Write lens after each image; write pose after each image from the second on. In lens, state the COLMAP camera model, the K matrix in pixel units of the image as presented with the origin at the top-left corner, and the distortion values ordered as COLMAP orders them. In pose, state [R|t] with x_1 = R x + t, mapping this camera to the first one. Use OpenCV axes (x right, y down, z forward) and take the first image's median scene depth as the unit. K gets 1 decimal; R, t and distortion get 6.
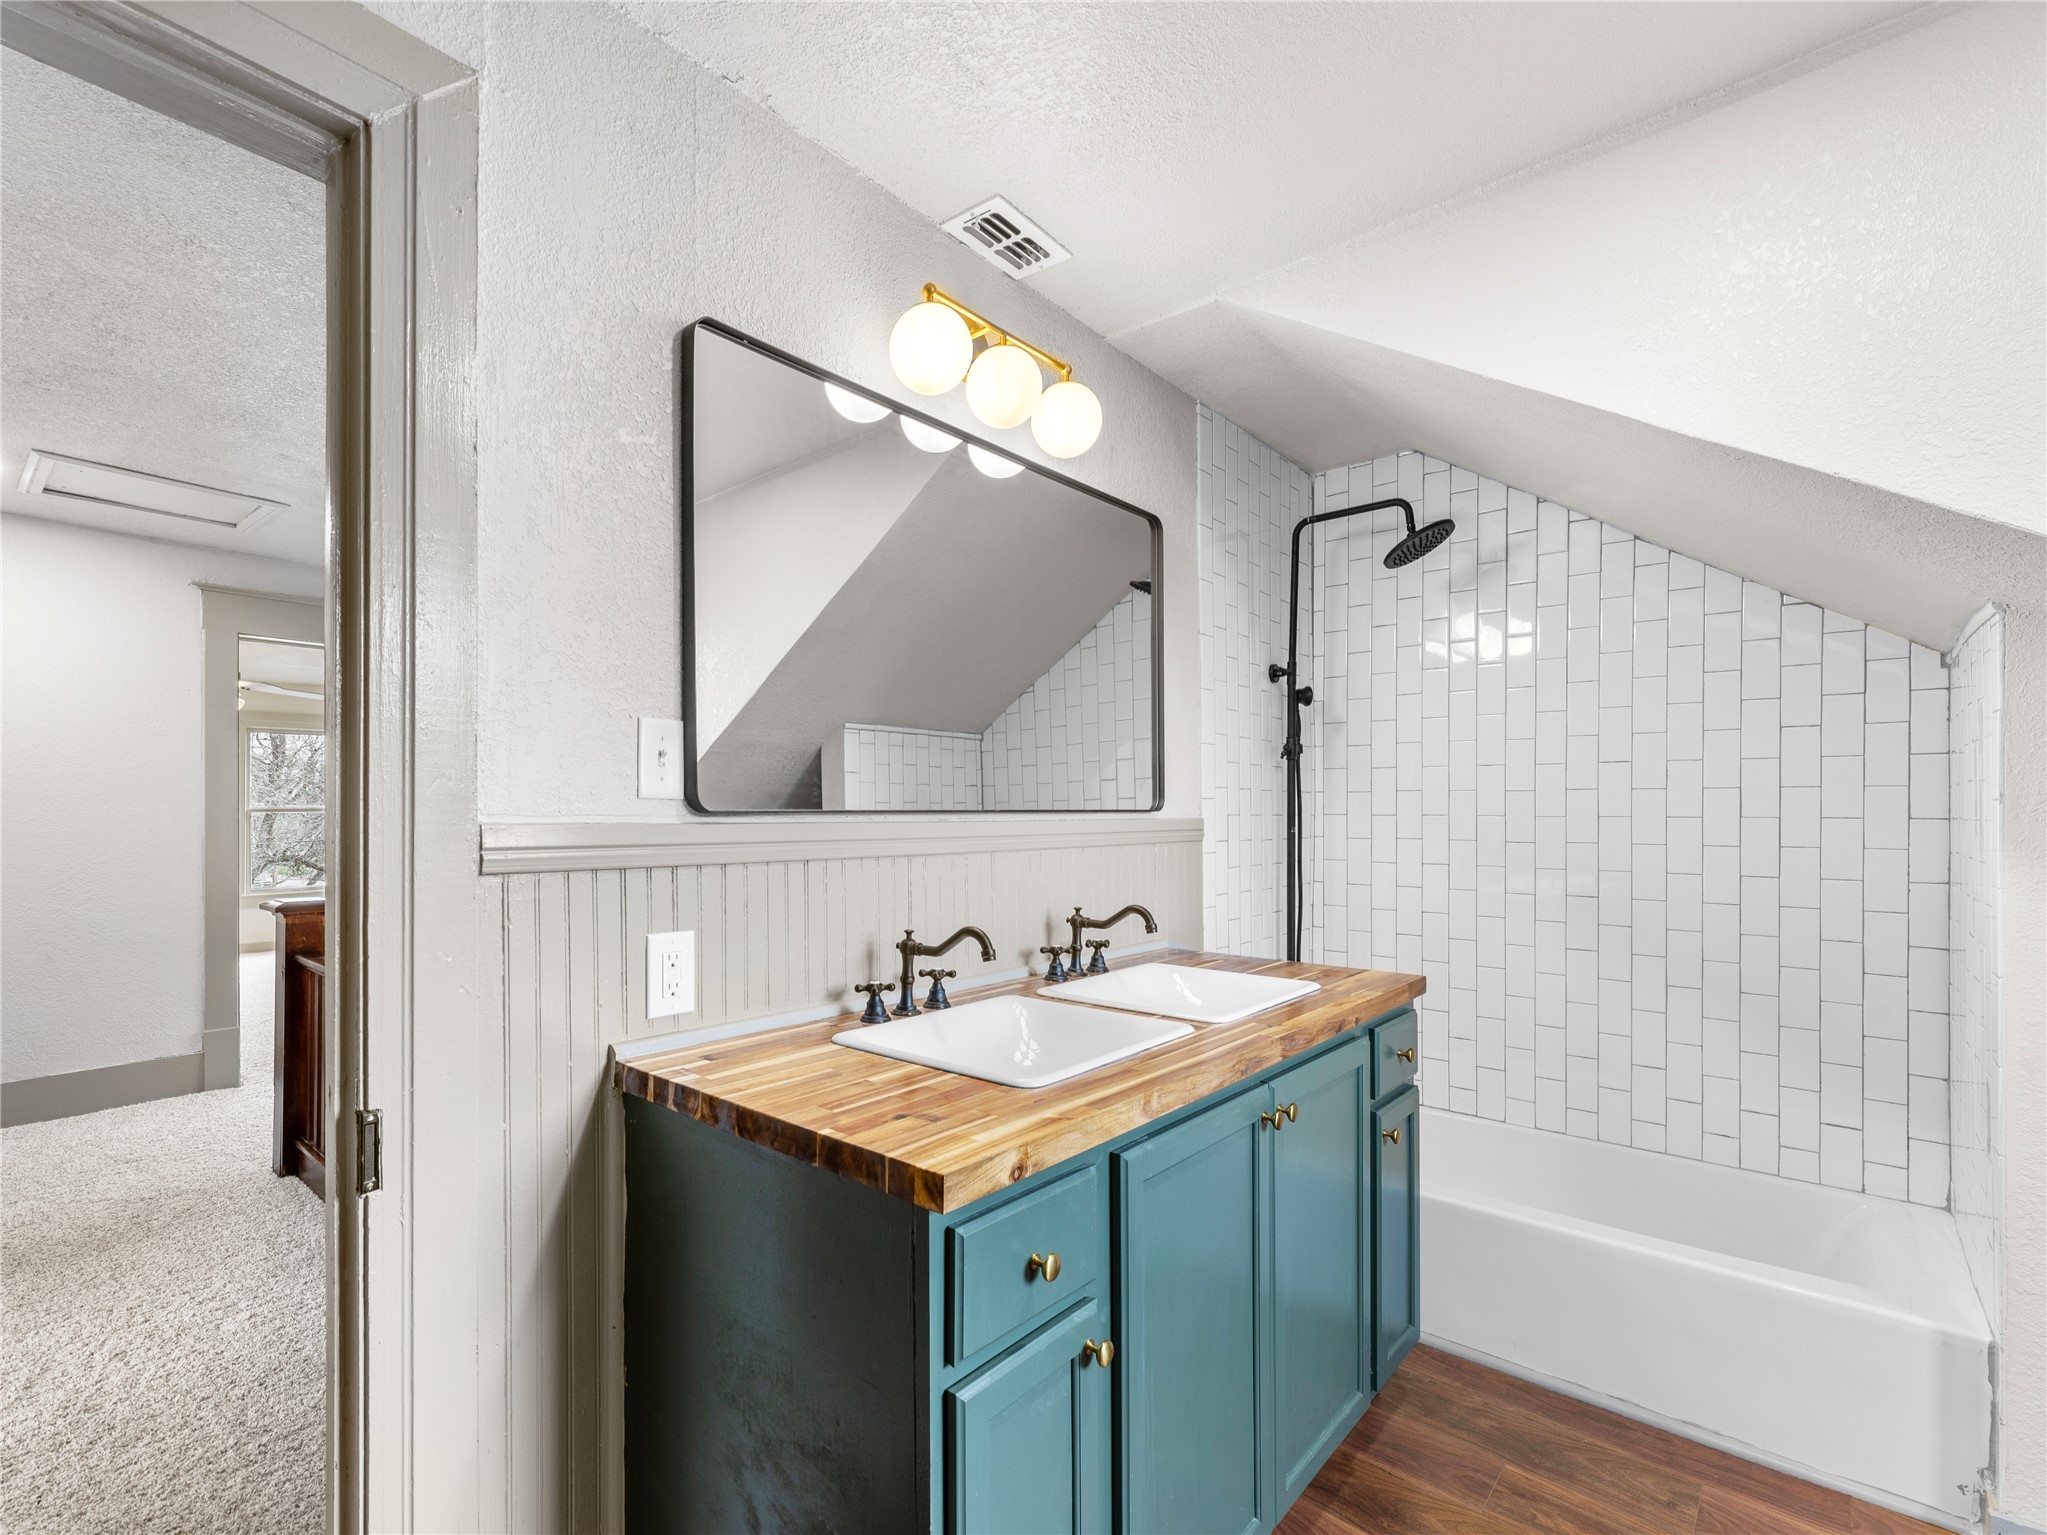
lens RADIAL K [[916.6, 0, 1020.5], [0, 916.6, 780.8], [0, 0, 1]] dist [-0.000827, -0.000157]
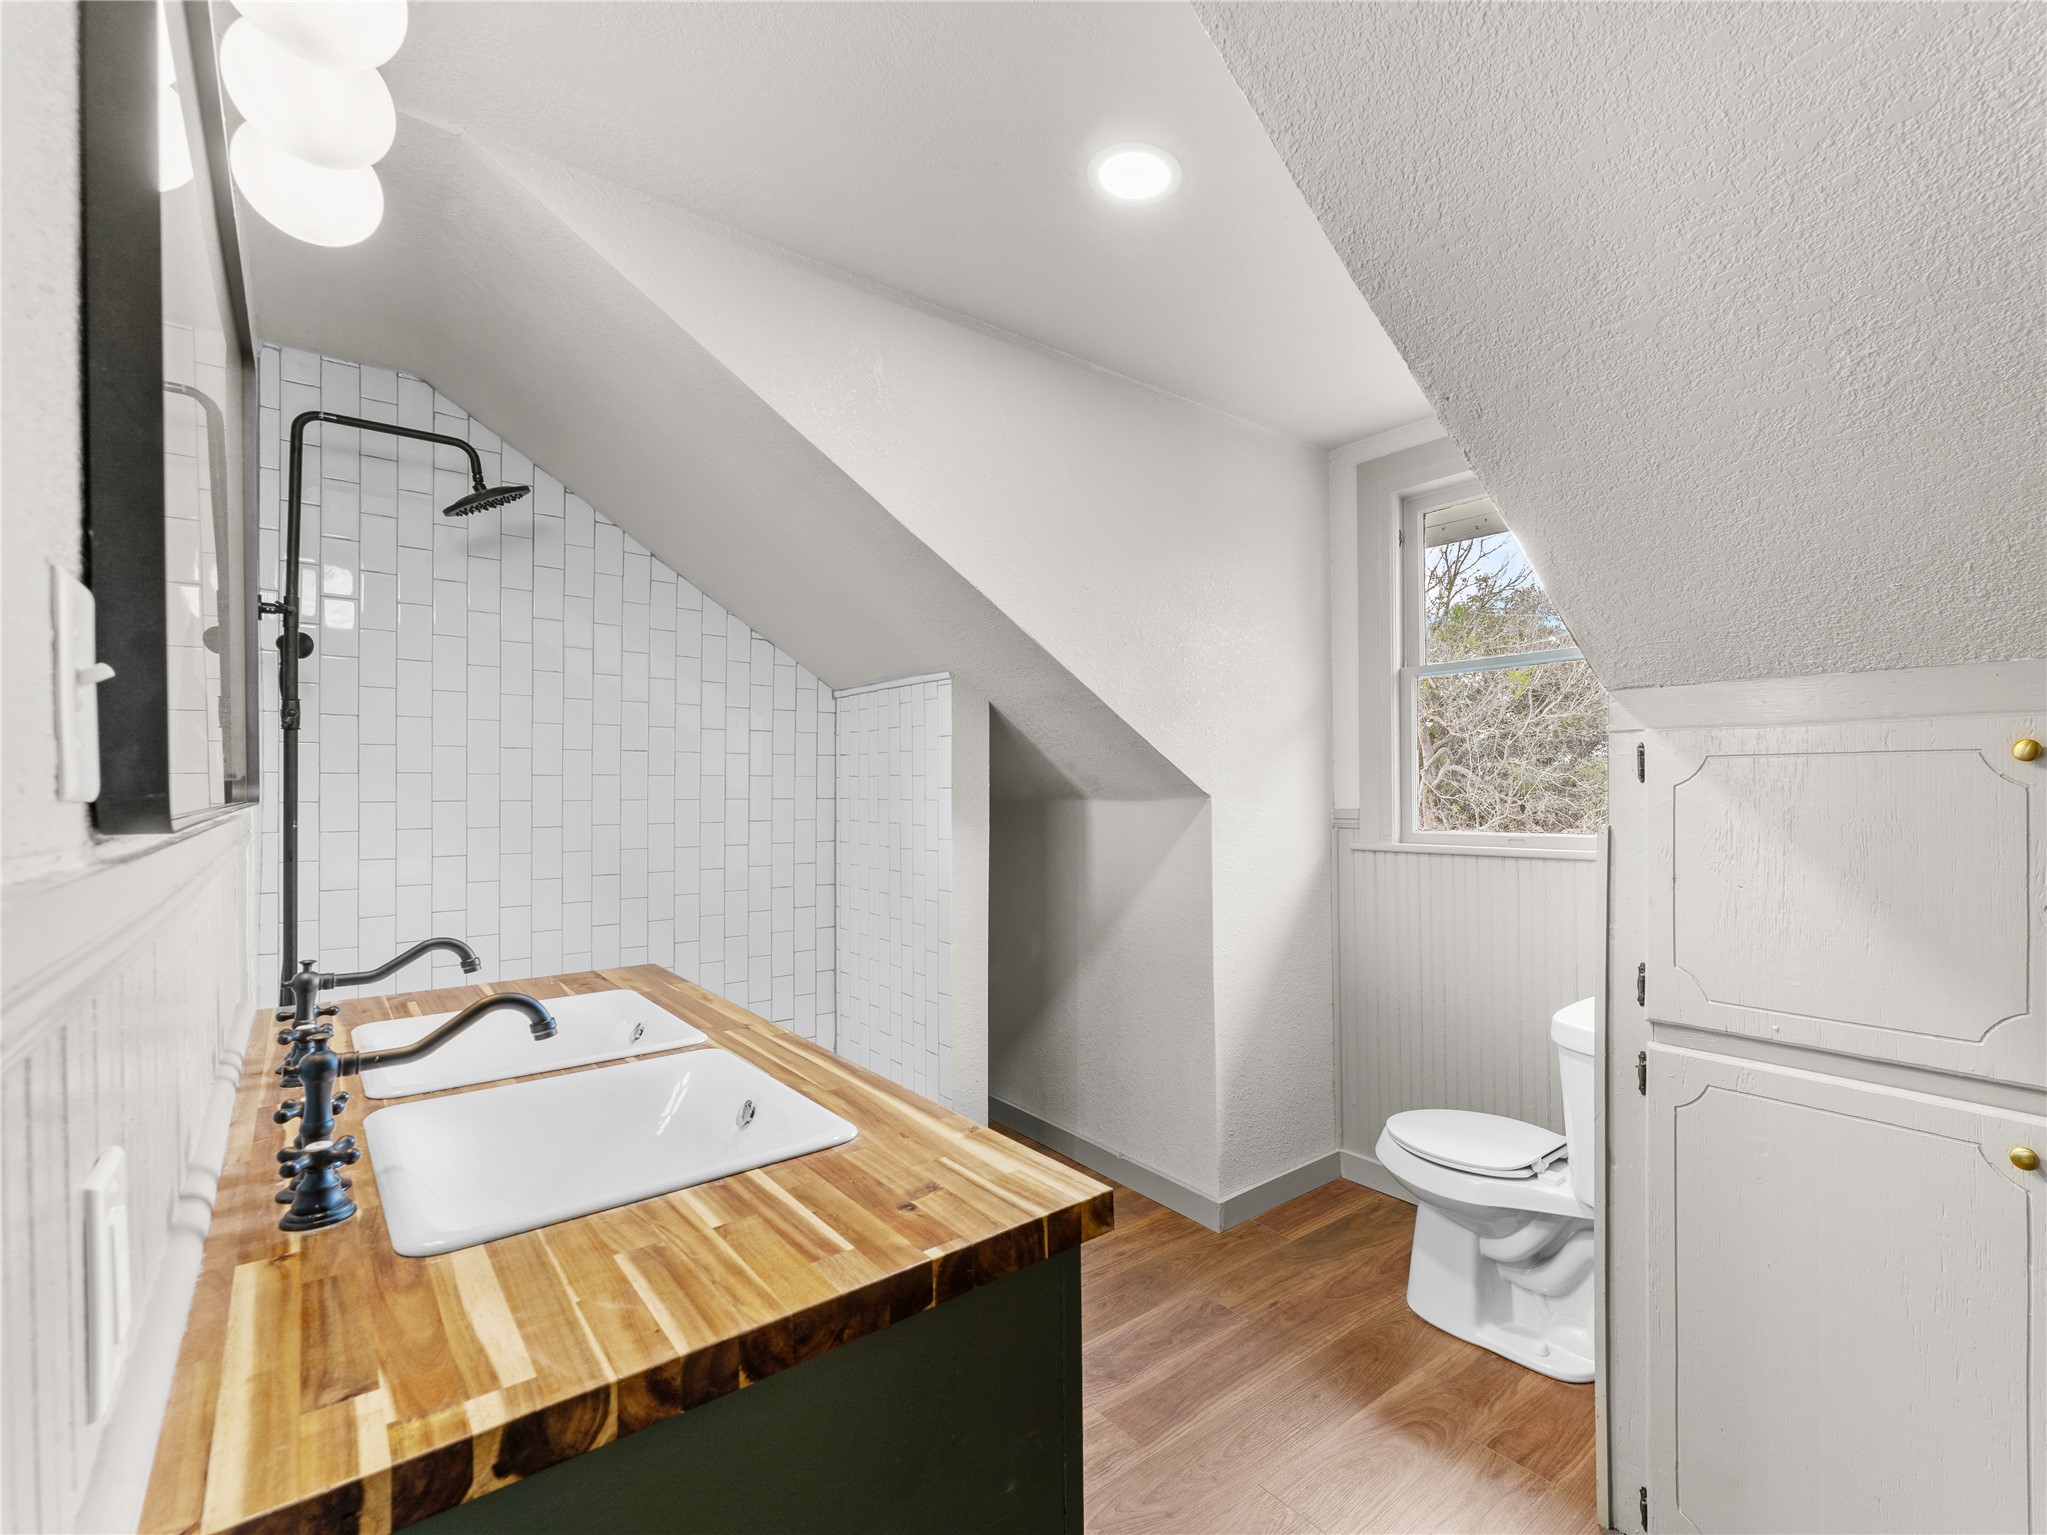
lens RADIAL K [[940.6, 0, 1003.9], [0, 940.6, 789.3], [0, 0, 1]] dist [-0.001223, -0.000179]
pose [[0.211679, -0.005320, 0.977325, -0.624218], [-0.025202, 0.999623, 0.010900, 0.001635], [-0.977014, -0.026938, 0.211465, 0.533418]]
